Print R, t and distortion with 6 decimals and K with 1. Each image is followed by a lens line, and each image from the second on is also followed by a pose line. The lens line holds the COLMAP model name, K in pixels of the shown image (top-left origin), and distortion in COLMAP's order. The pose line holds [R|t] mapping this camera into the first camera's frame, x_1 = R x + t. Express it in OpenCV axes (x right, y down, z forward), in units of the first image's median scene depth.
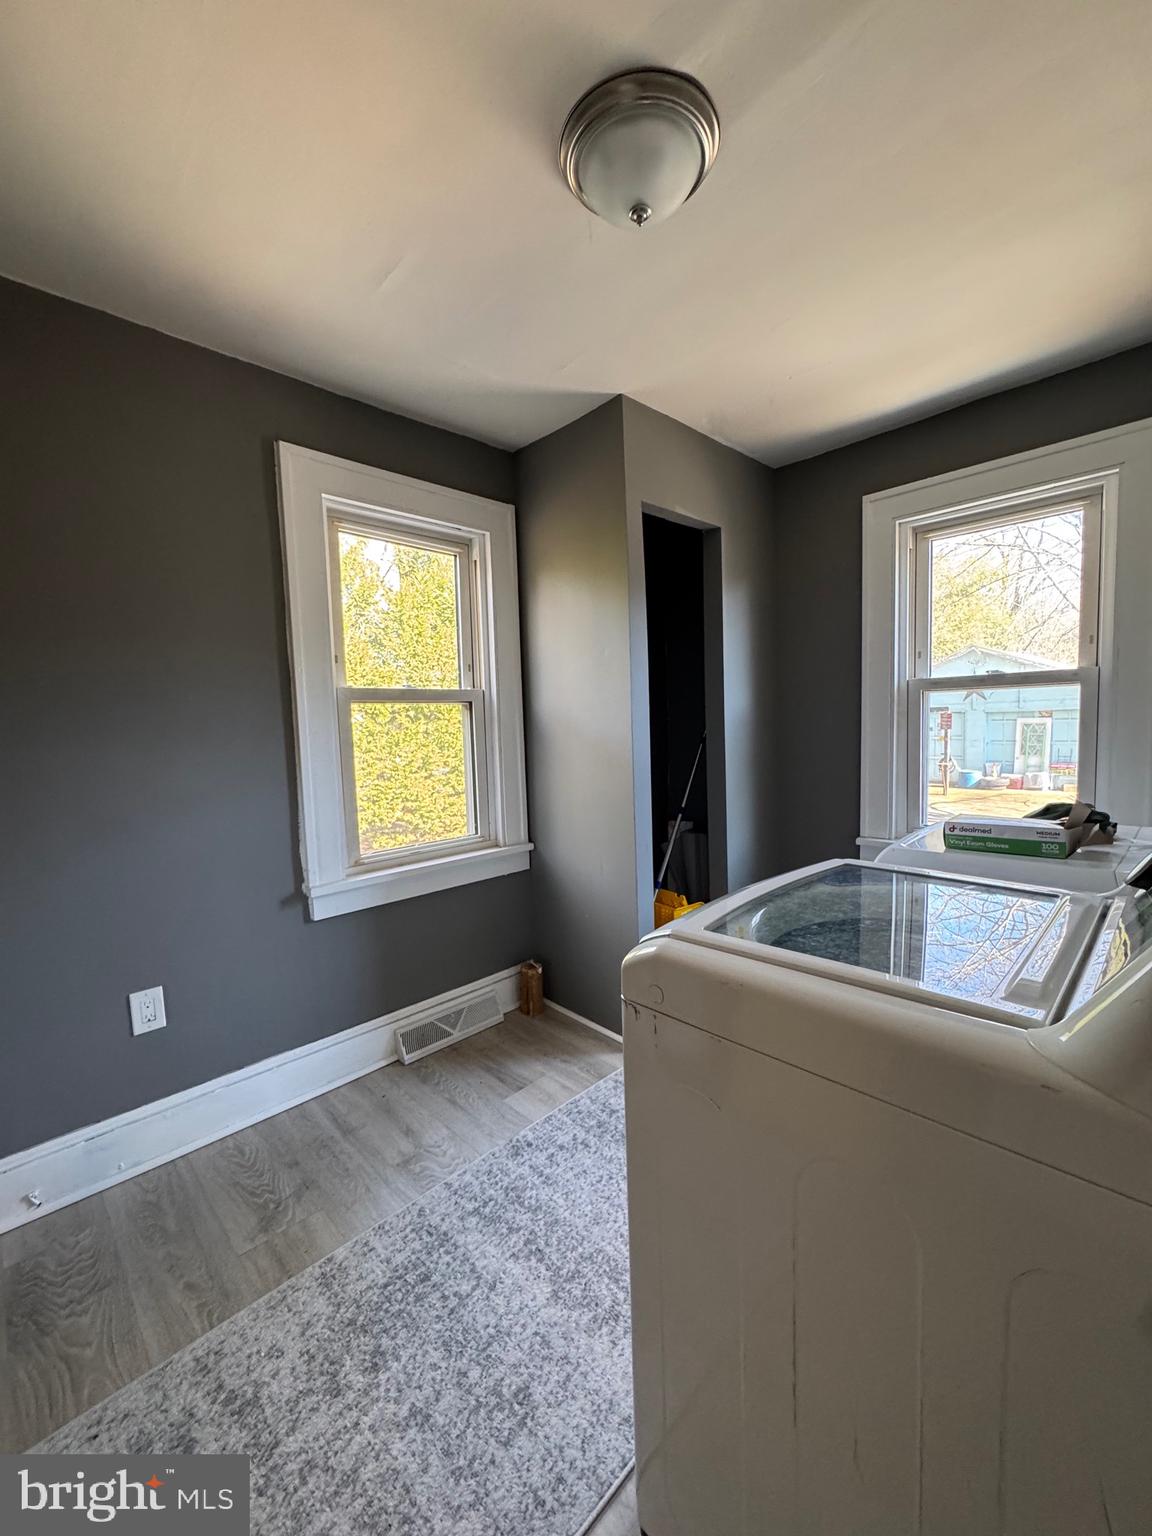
lens RADIAL K [[614.3, 0, 575.0], [0, 614.3, 769.9], [0, 0, 1]] dist [-0.004568, 0.000734]
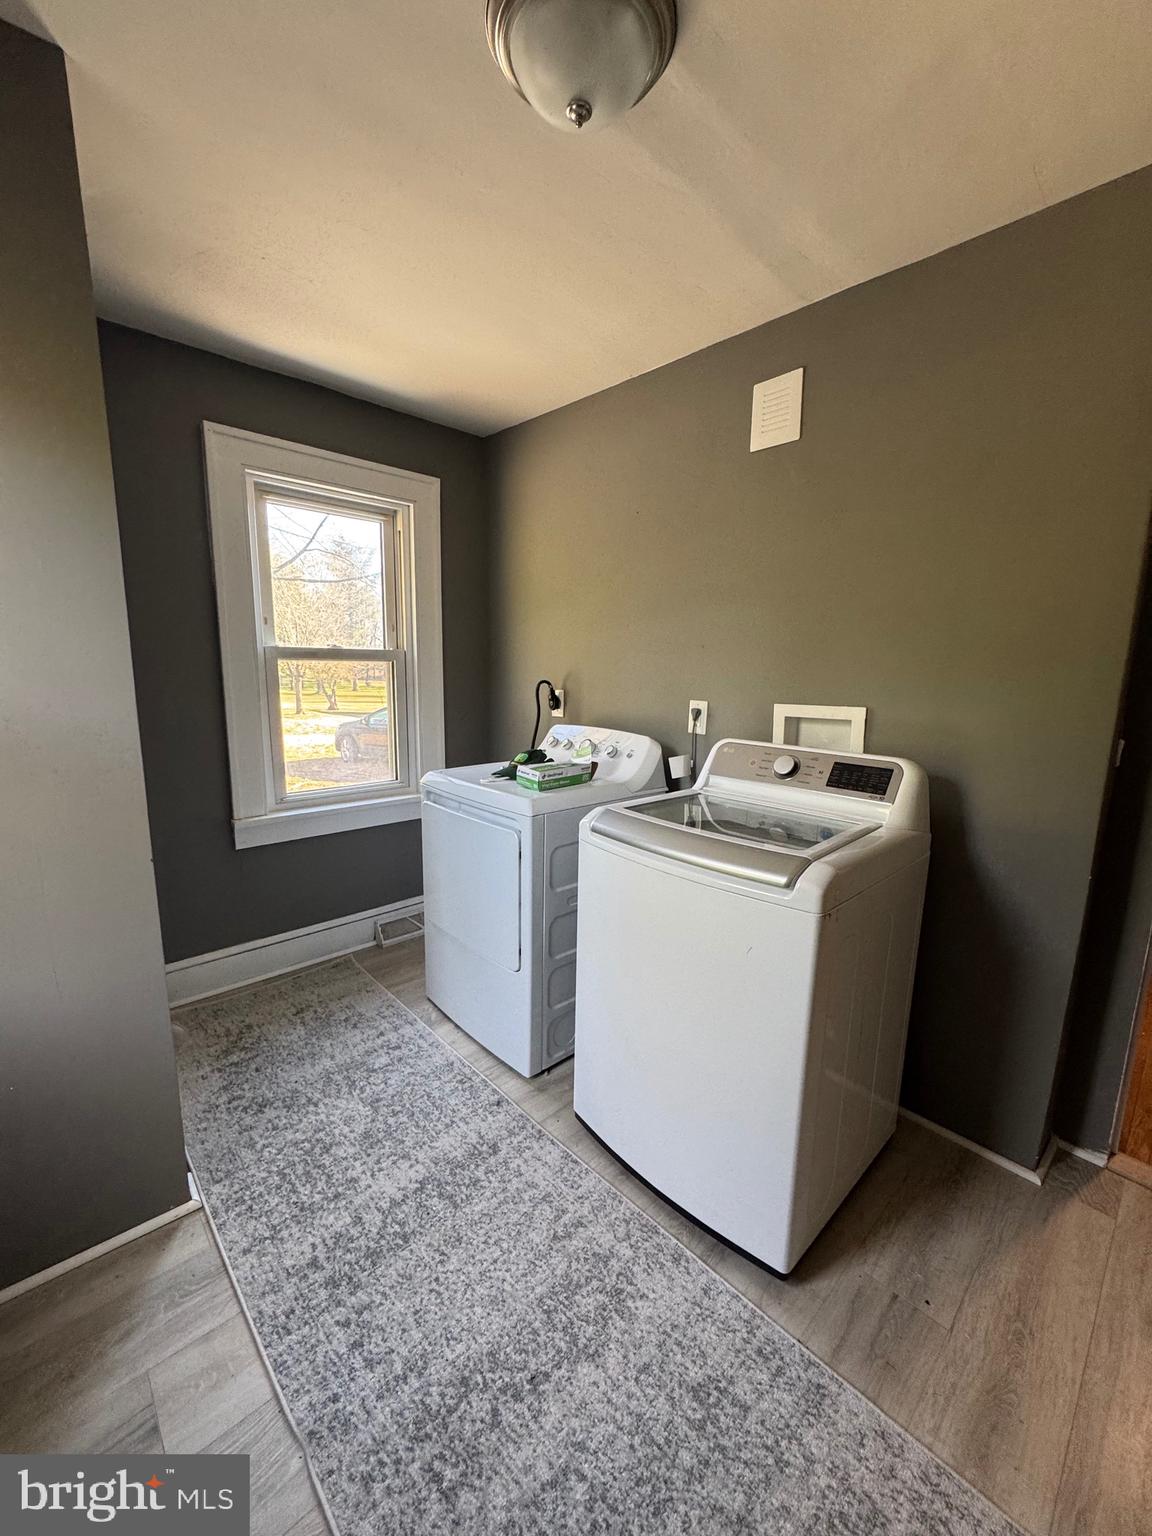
lens RADIAL K [[614.3, 0, 574.8], [0, 614.3, 769.8], [0, 0, 1]] dist [-0.004568, 0.000734]
pose [[0.018094, -0.137517, 0.990334, -0.783851], [0.060051, 0.988858, 0.136215, -0.107635], [-0.998031, 0.057005, 0.026150, 0.938807]]
